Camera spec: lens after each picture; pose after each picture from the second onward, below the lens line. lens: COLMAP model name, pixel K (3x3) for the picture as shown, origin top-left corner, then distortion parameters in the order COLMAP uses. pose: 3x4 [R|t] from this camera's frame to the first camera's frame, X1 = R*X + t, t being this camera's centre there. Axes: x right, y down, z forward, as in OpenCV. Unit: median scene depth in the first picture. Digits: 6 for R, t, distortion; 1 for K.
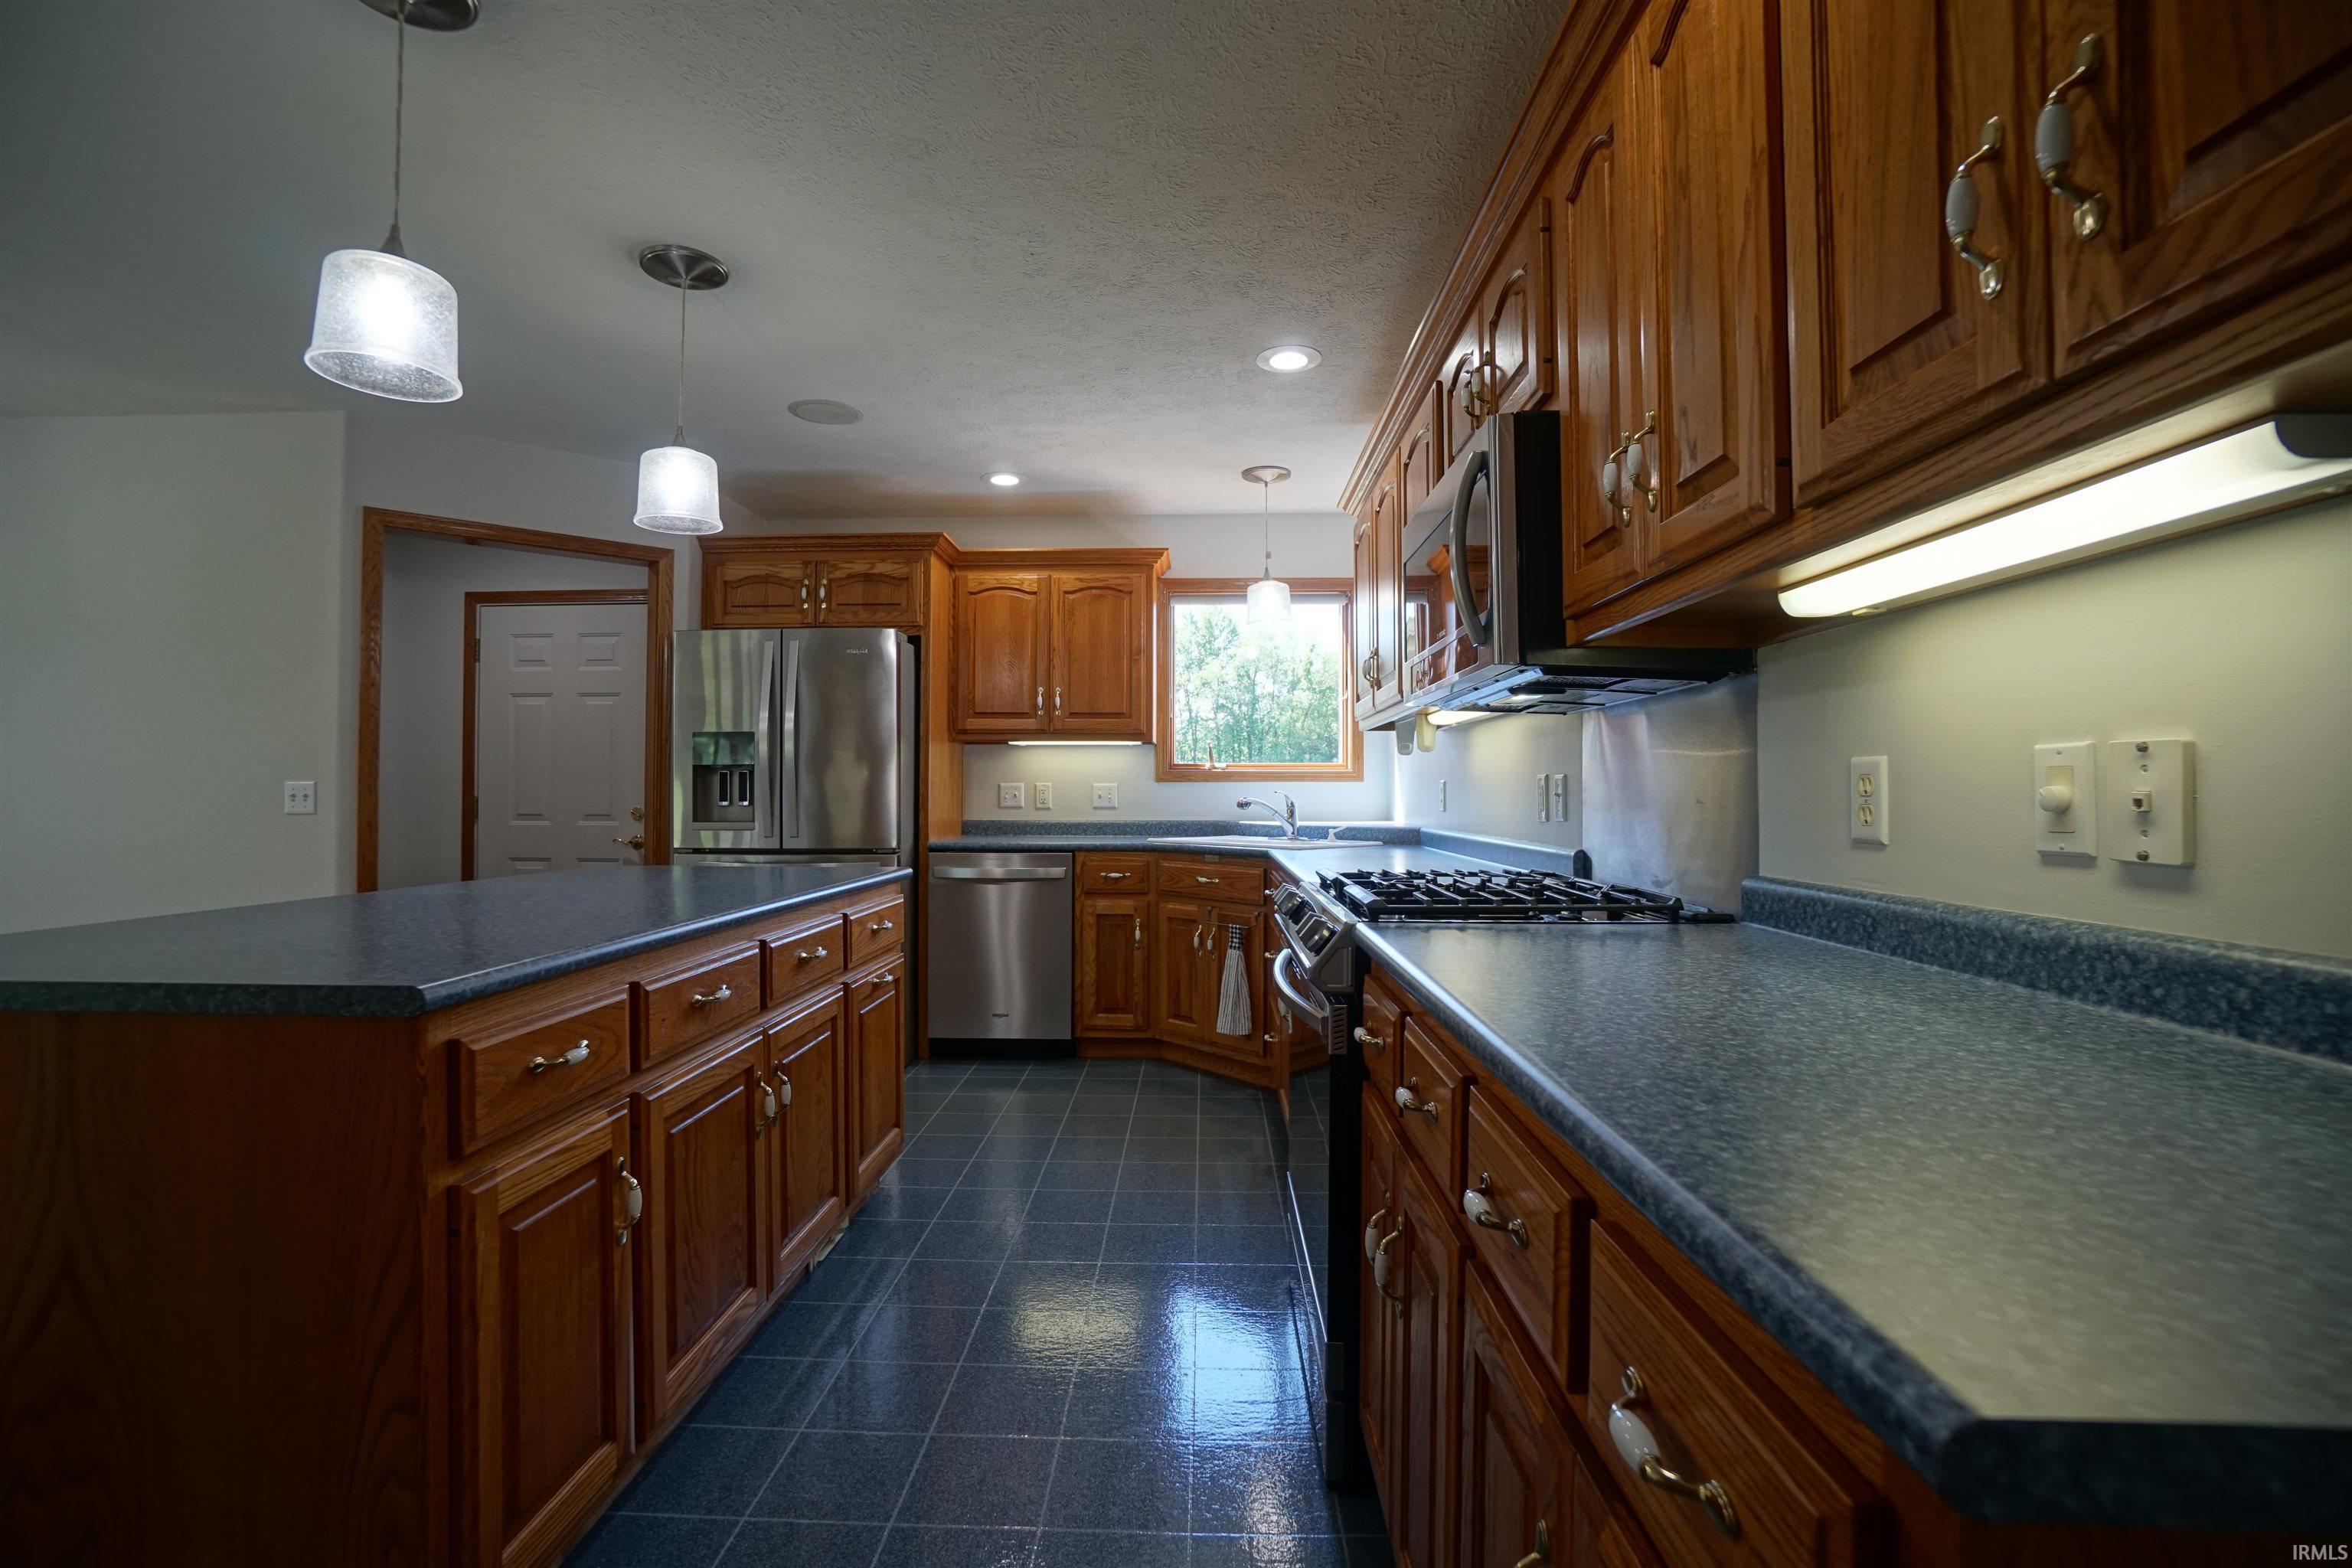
lens RADIAL K [[1039.8, 0, 1169.6], [0, 1039.8, 783.1], [0, 0, 1]] dist [-0.048085, 0.015497]
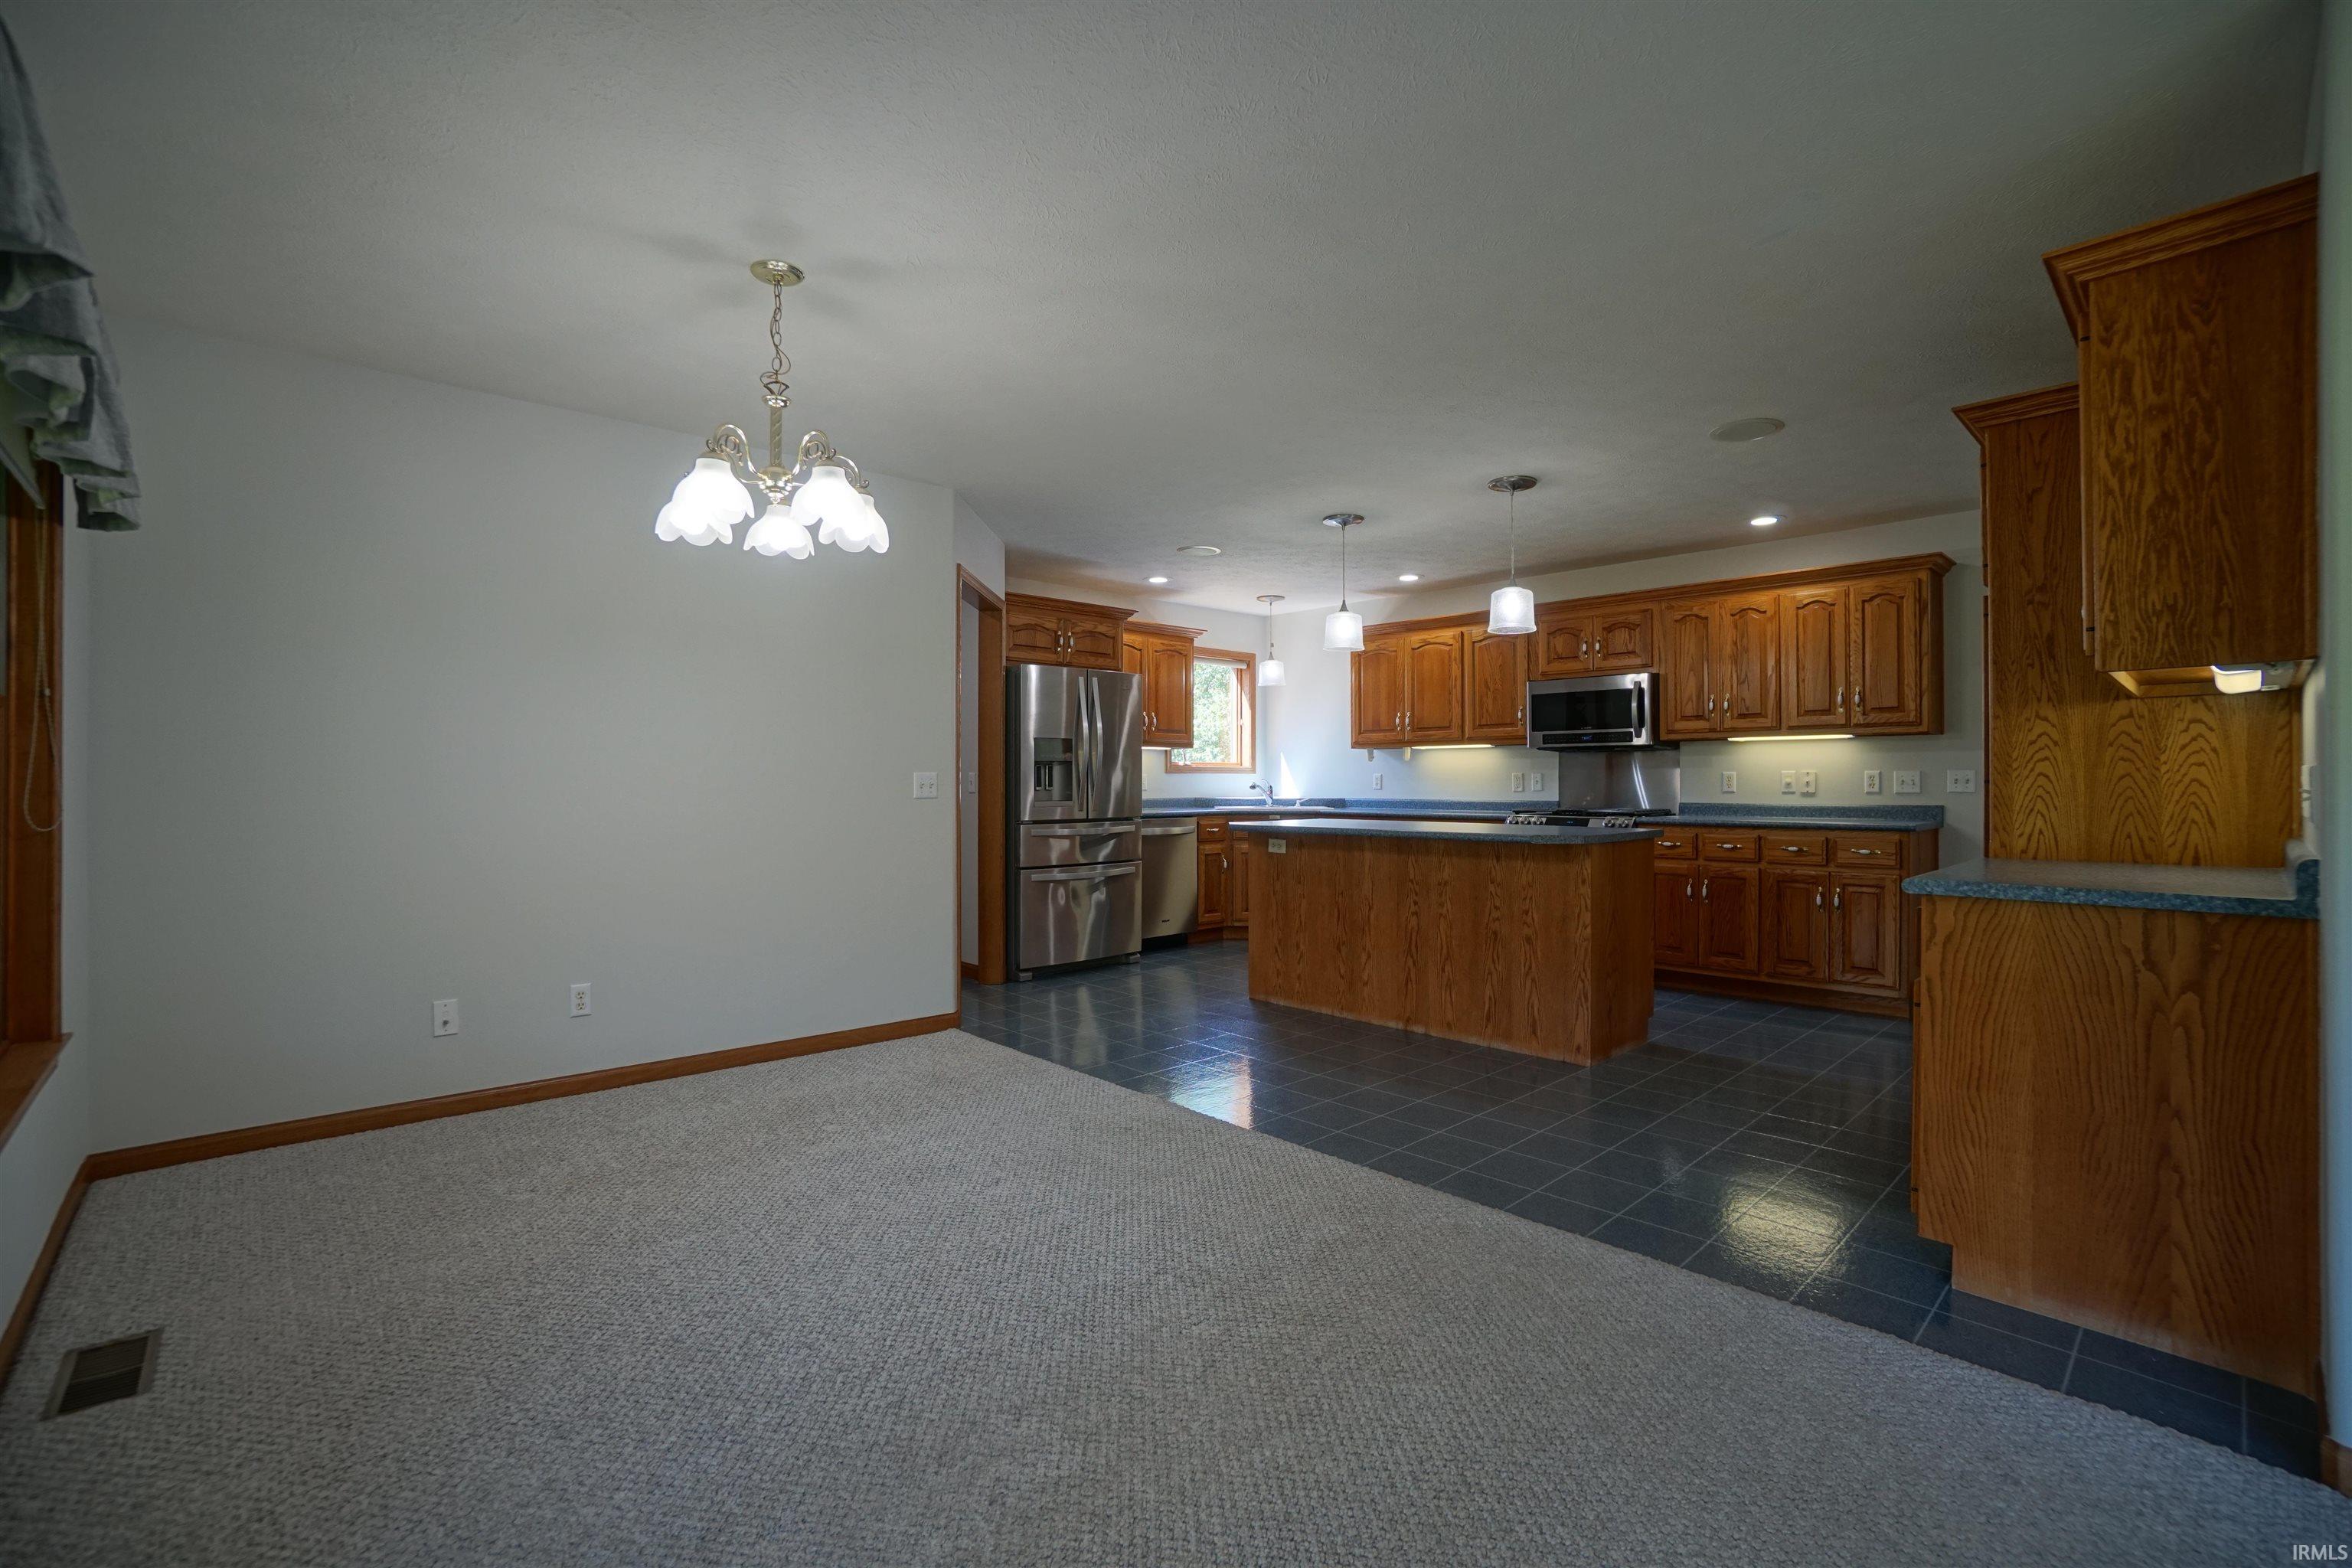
lens RADIAL K [[1035.8, 0, 1176.0], [0, 1035.8, 784.0], [0, 0, 1]] dist [-0.074098, 0.034040]
pose [[0.709039, -0.003896, 0.705159, -1.253306], [-0.006238, 0.999911, 0.011798, -0.003789], [-0.705142, -0.012764, 0.708951, -0.127936]]
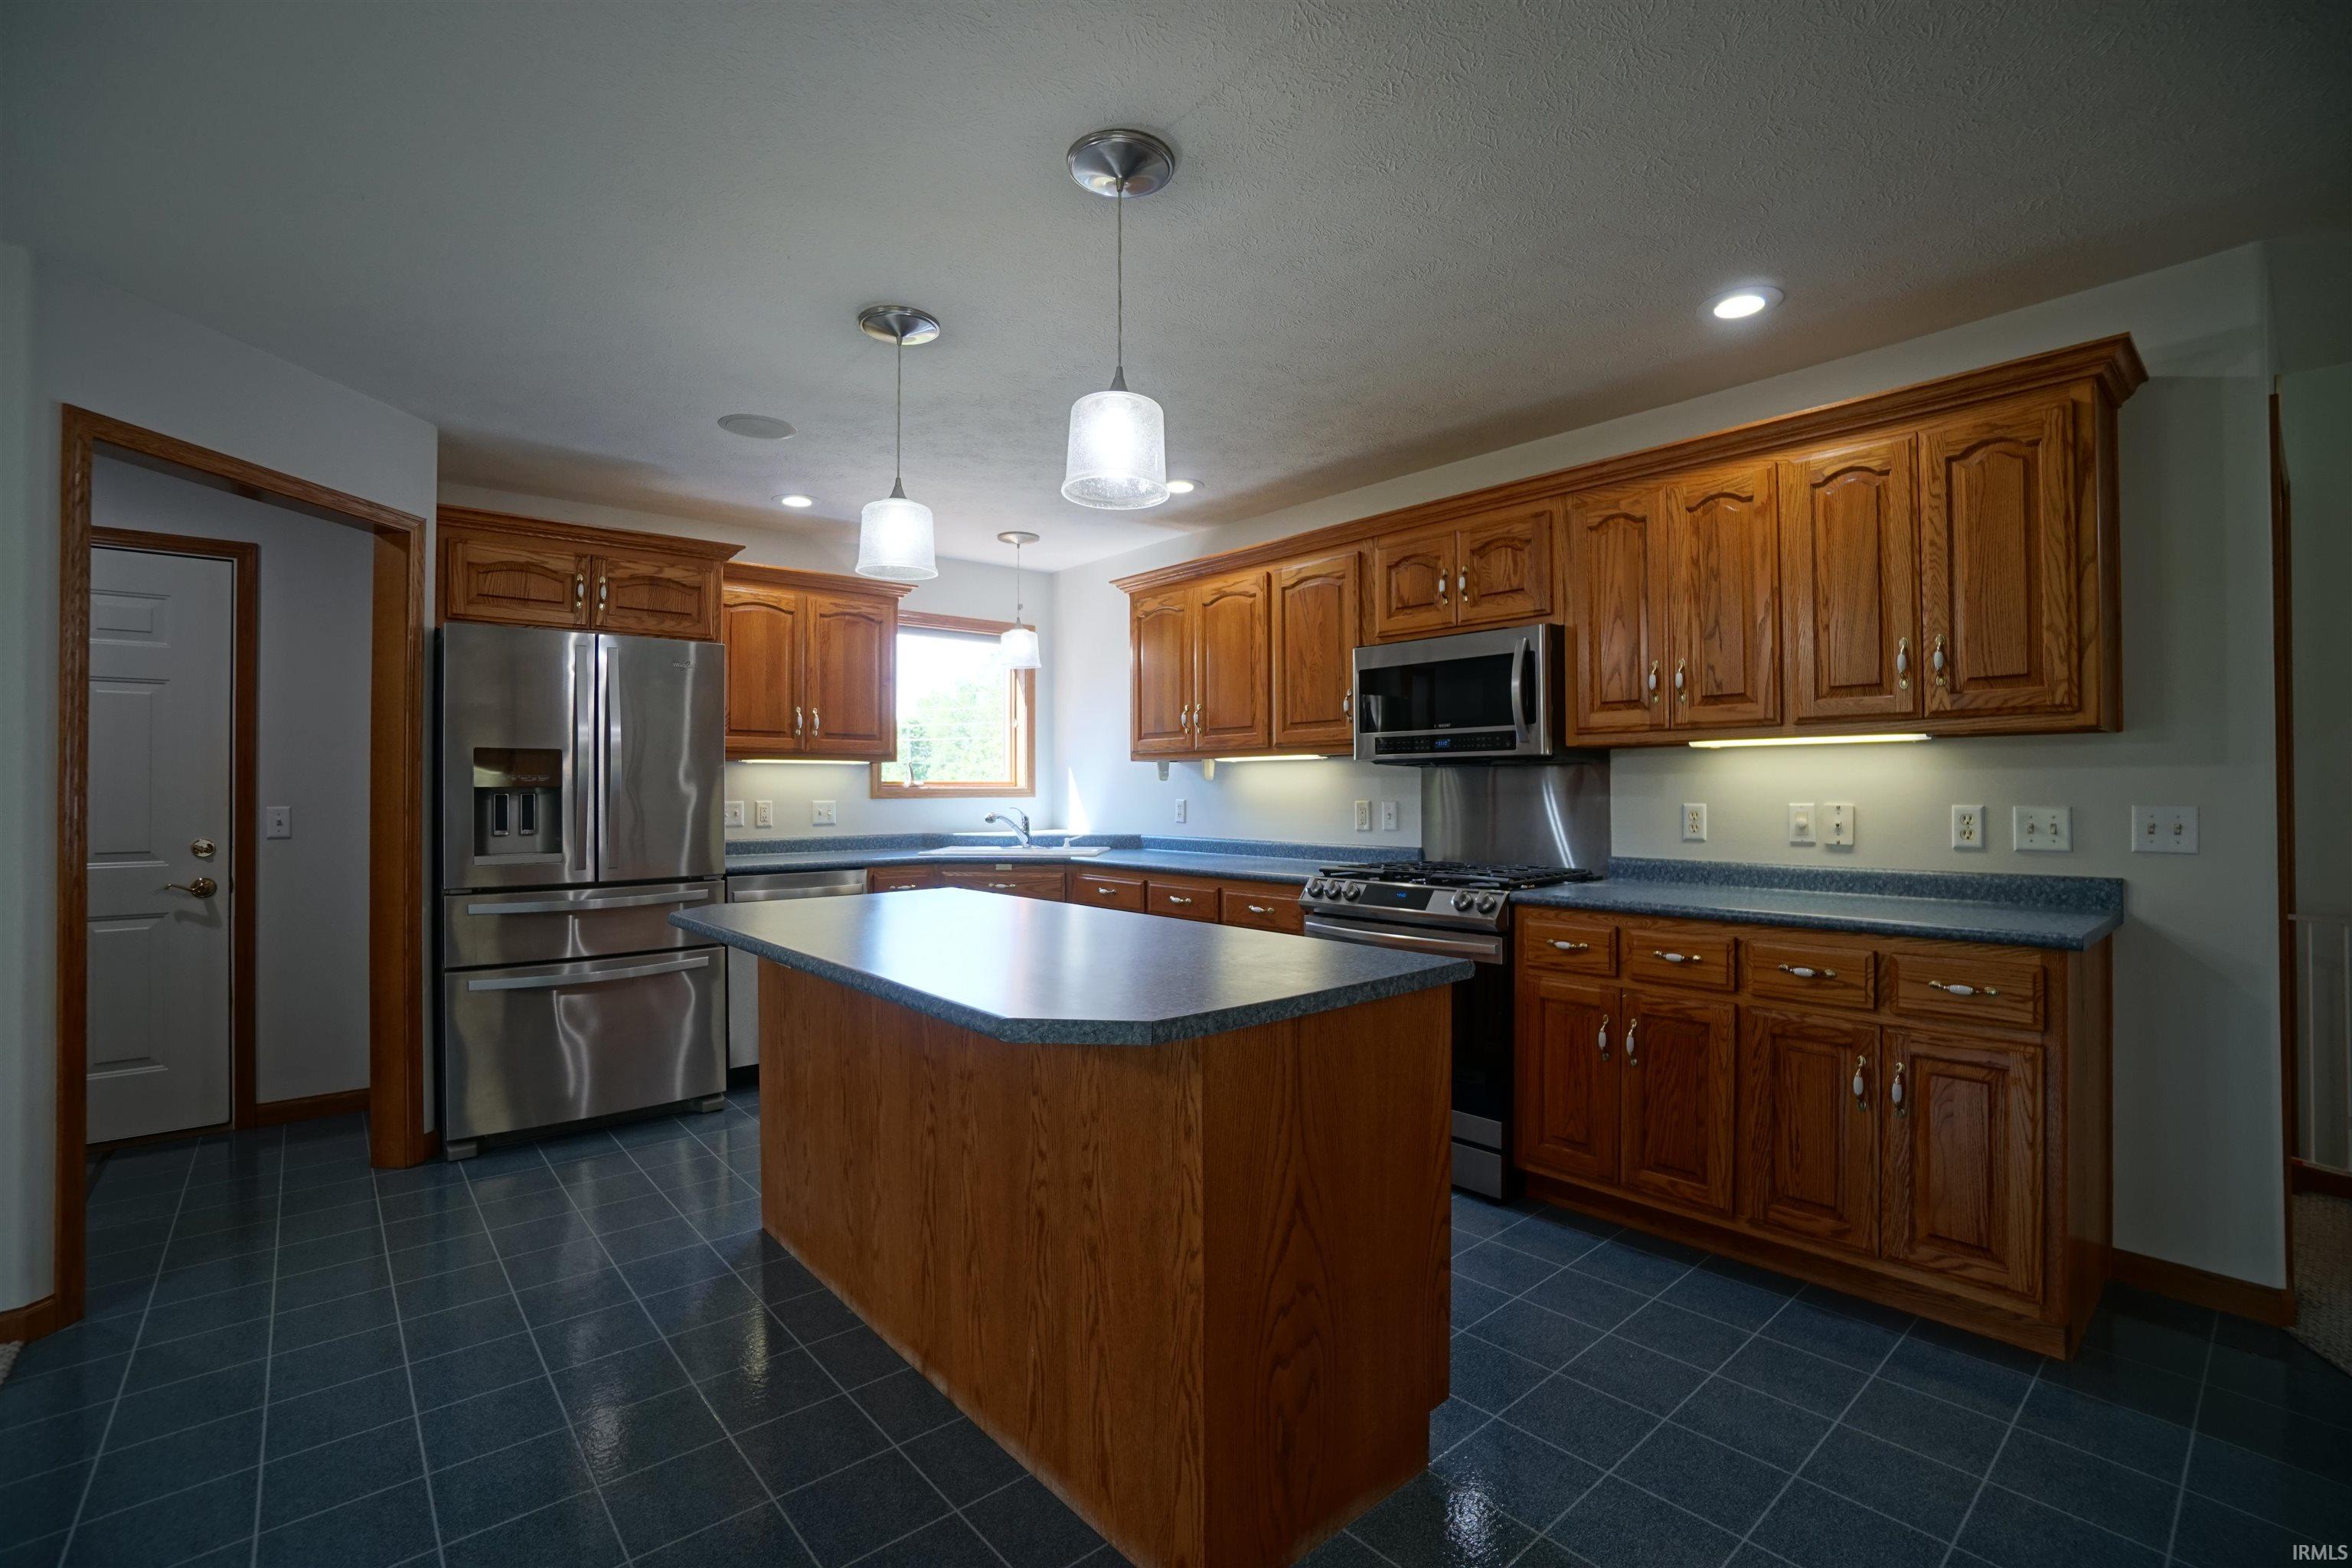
lens RADIAL K [[1035.8, 0, 1176.0], [0, 1035.8, 784.0], [0, 0, 1]] dist [-0.074098, 0.034040]
pose [[0.733641, -0.000011, 0.679538, -0.569291], [-0.003626, 0.999986, 0.003931, -0.024202], [-0.679528, -0.005348, 0.733630, 0.021403]]
